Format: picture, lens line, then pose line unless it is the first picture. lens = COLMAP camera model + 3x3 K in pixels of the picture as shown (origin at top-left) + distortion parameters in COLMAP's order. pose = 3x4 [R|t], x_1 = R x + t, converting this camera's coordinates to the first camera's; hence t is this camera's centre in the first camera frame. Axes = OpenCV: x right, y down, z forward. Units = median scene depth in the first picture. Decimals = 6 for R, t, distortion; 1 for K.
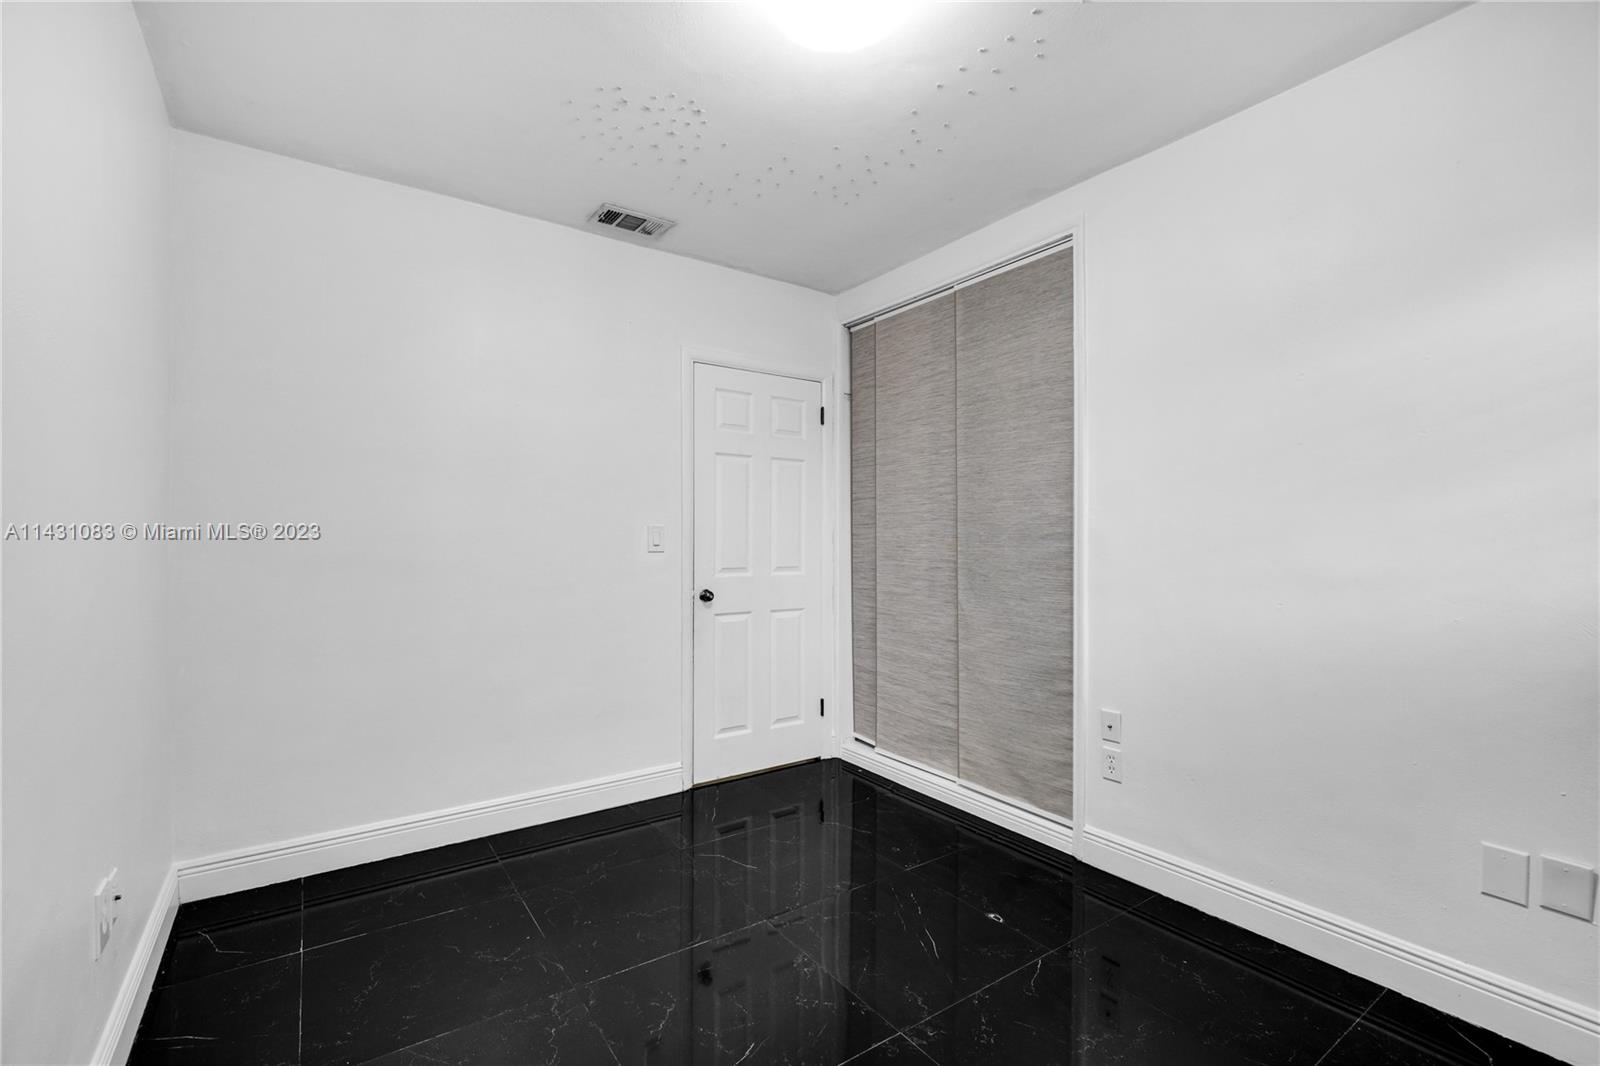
lens RADIAL K [[704.7, 0, 781.9], [0, 704.7, 551.8], [0, 0, 1]] dist [-0.000368, 0.000507]
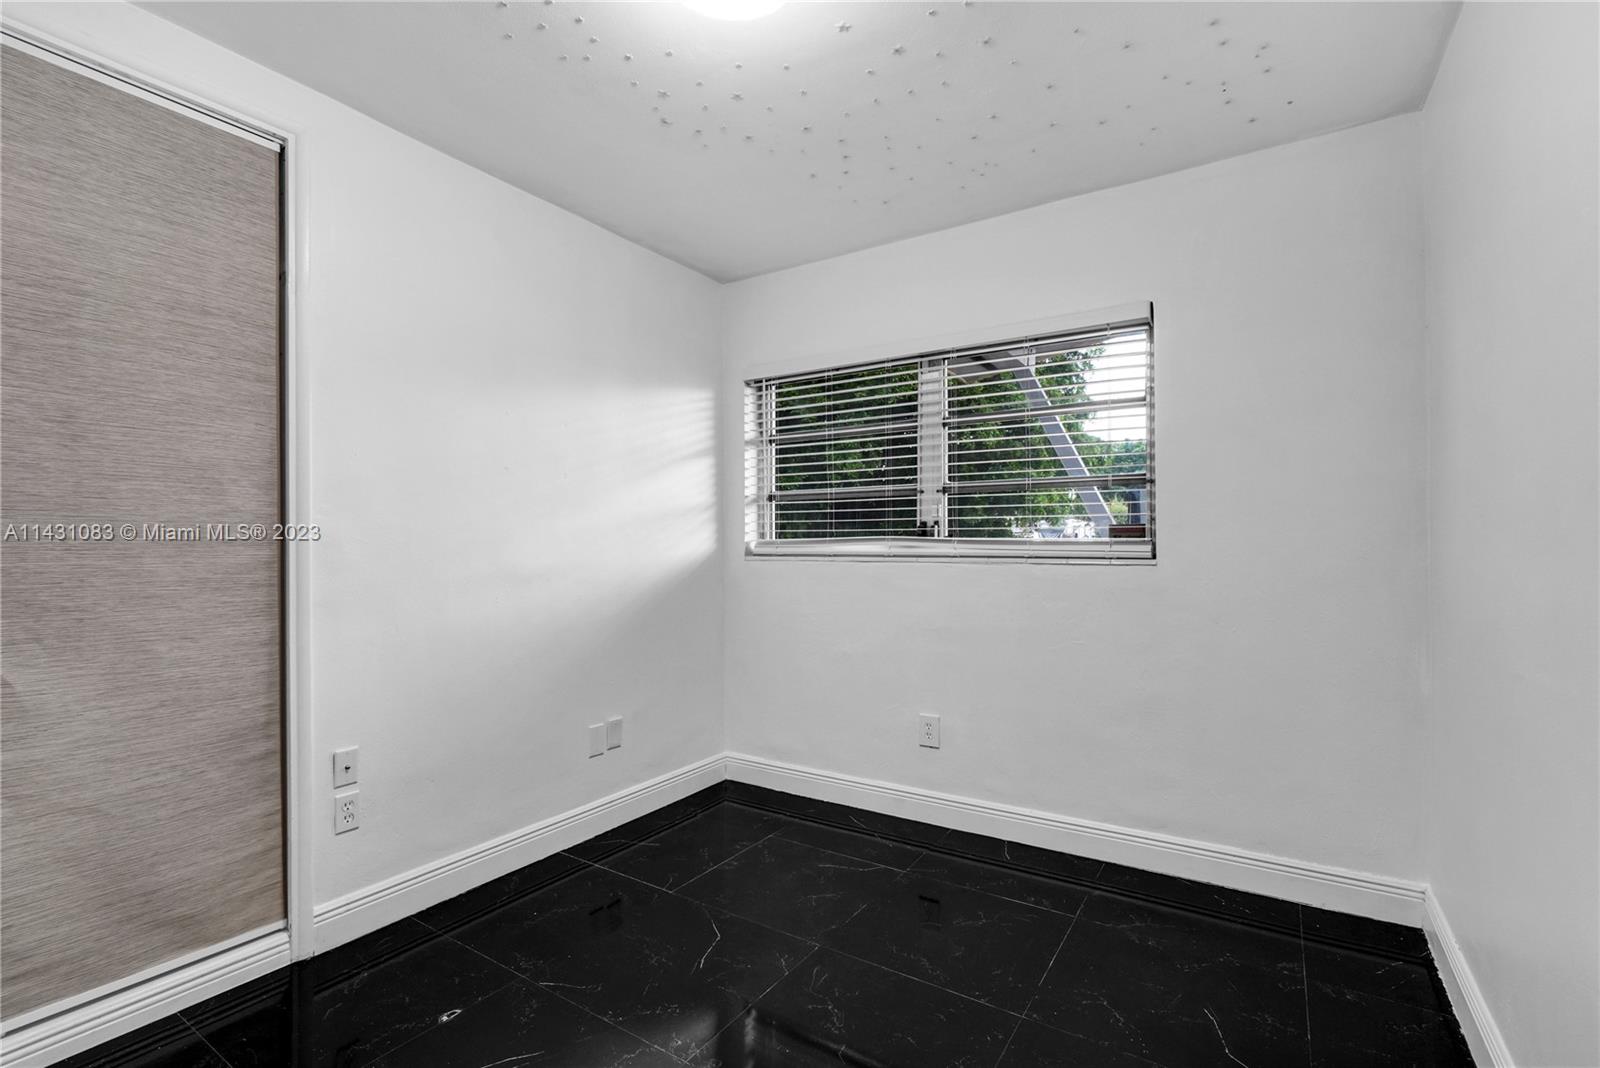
lens RADIAL K [[704.7, 0, 781.9], [0, 704.7, 552.8], [0, 0, 1]] dist [-0.000368, 0.000507]
pose [[-0.350695, -0.012450, 0.936407, -0.452027], [0.010315, 0.999800, 0.017156, -0.015958], [-0.936433, 0.015675, -0.350496, 0.722813]]
